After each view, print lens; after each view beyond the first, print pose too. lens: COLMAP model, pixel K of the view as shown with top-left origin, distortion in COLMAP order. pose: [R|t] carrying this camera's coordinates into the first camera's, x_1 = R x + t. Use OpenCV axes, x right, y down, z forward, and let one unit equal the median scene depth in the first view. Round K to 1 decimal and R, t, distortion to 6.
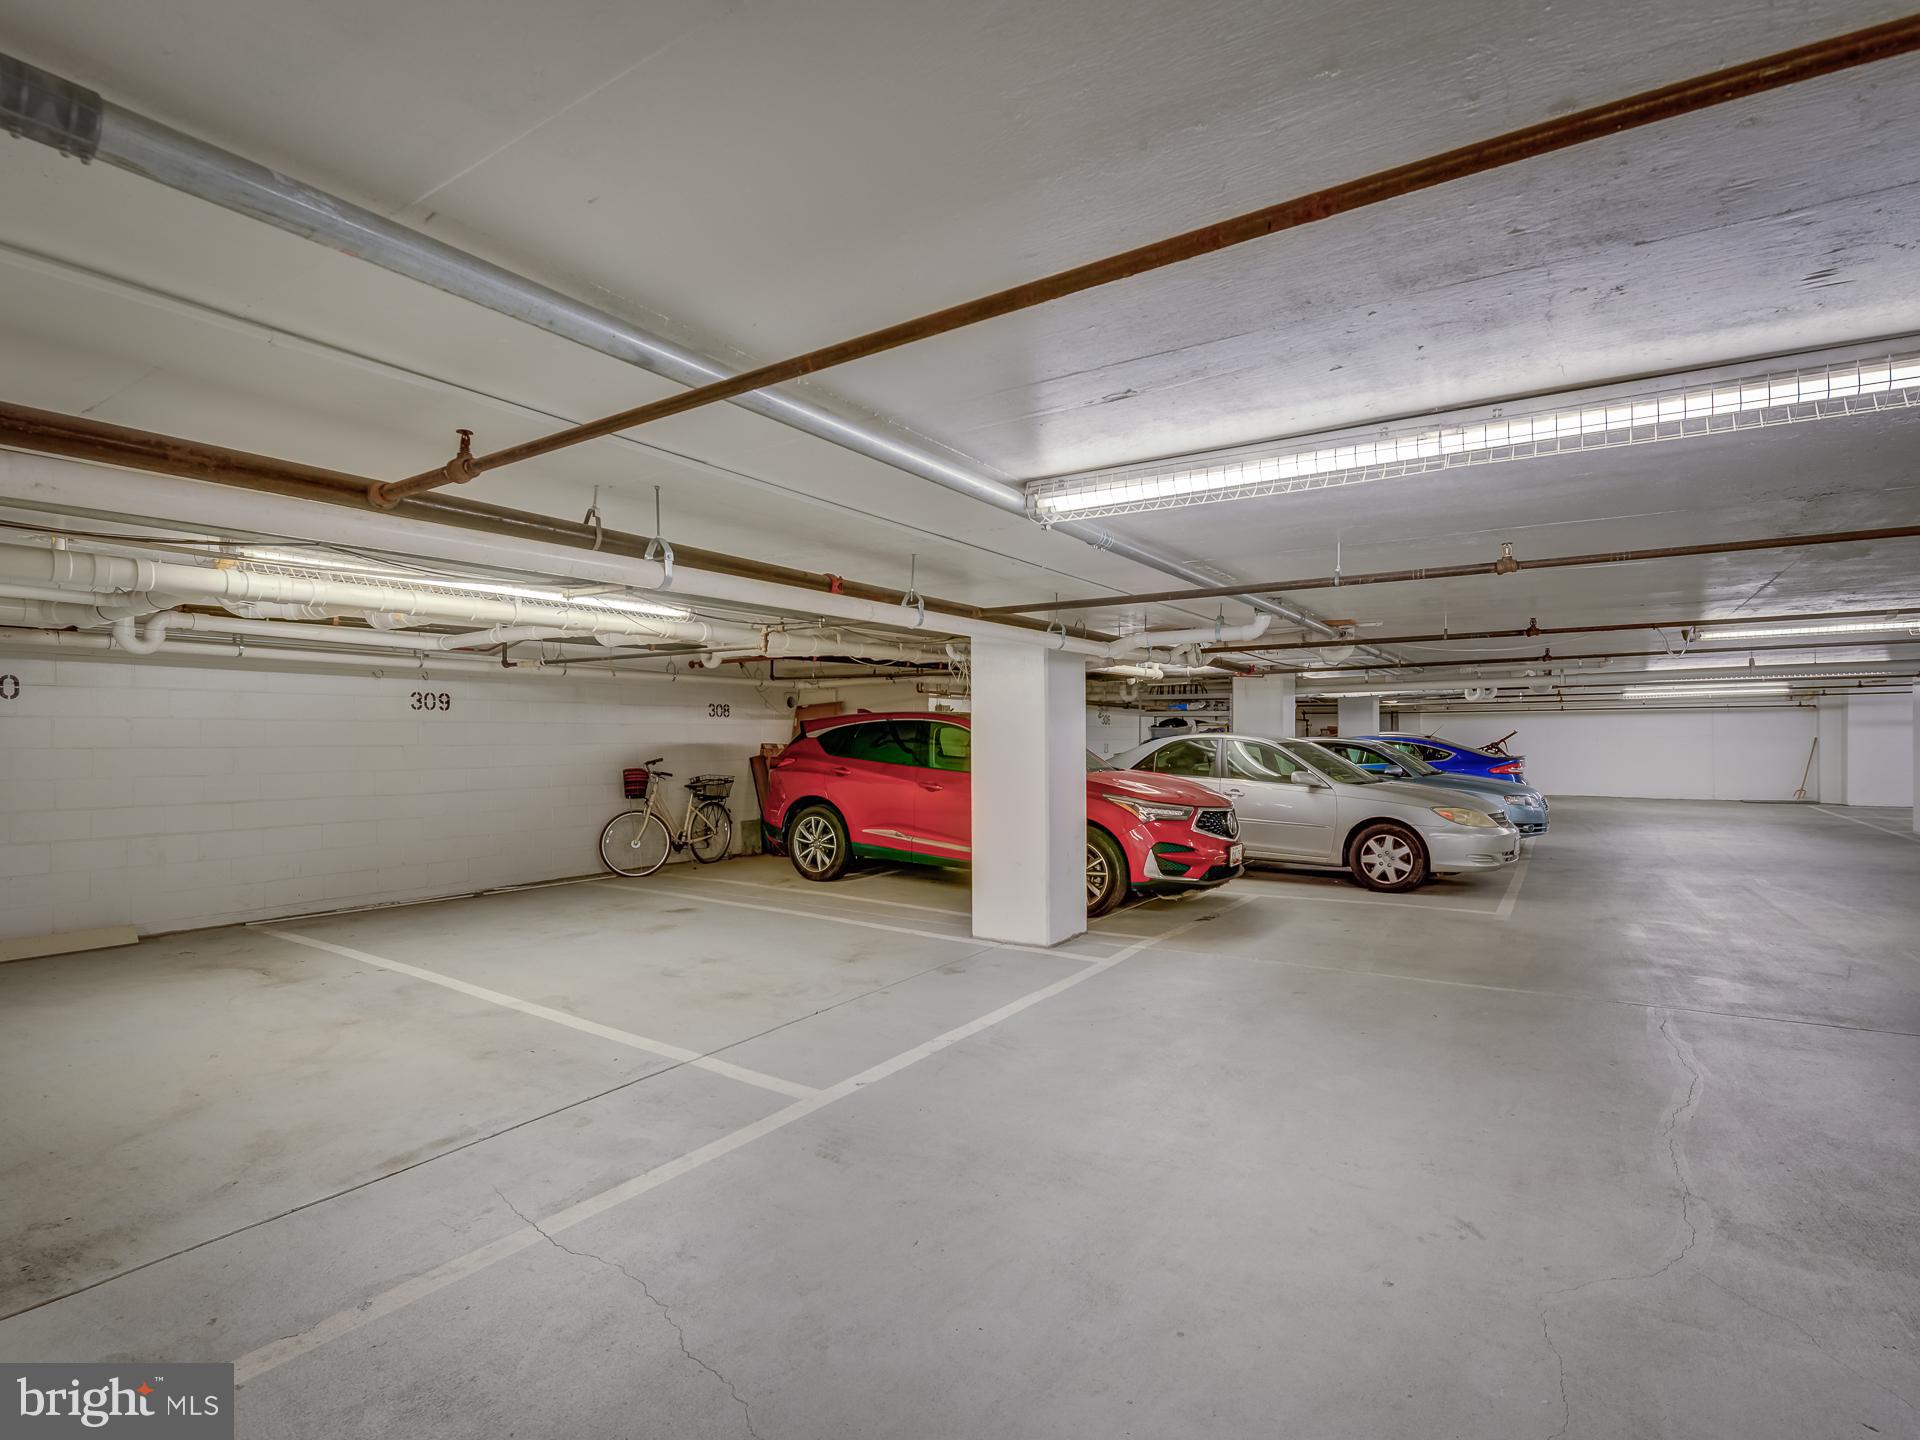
lens RADIAL K [[956.2, 0, 947.2], [0, 956.2, 727.0], [0, 0, 1]] dist [-0.000680, -0.000933]
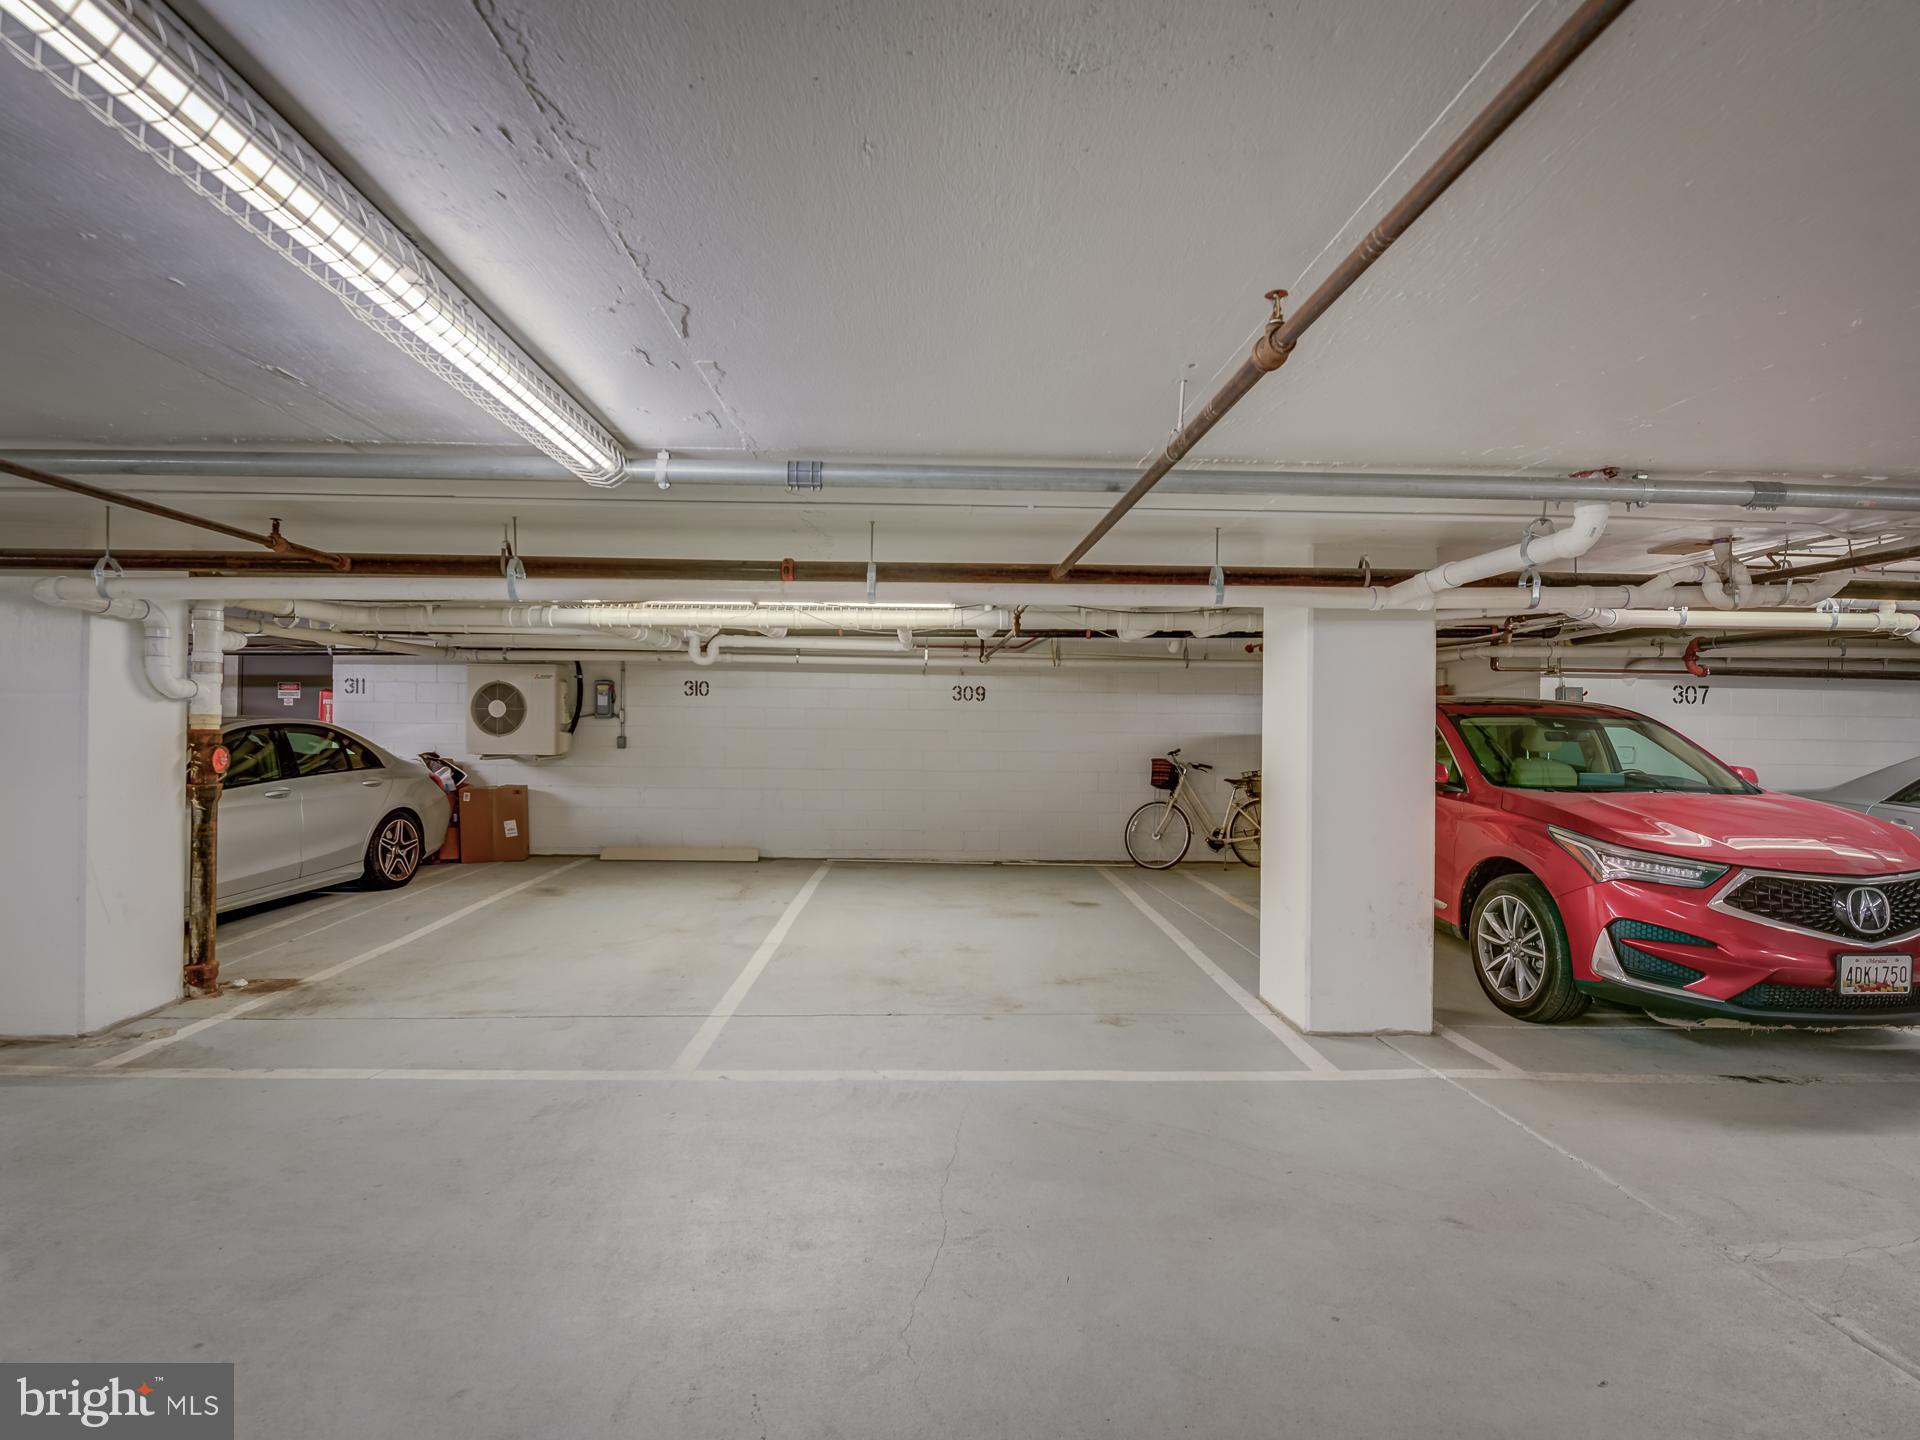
lens RADIAL K [[956.2, 0, 947.2], [0, 956.2, 727.0], [0, 0, 1]] dist [-0.000680, -0.000933]
pose [[0.587980, 0.013739, -0.808759, 0.426646], [-0.007272, 0.999905, 0.011699, 0.000764], [0.808843, -0.000997, 0.588024, 0.312410]]
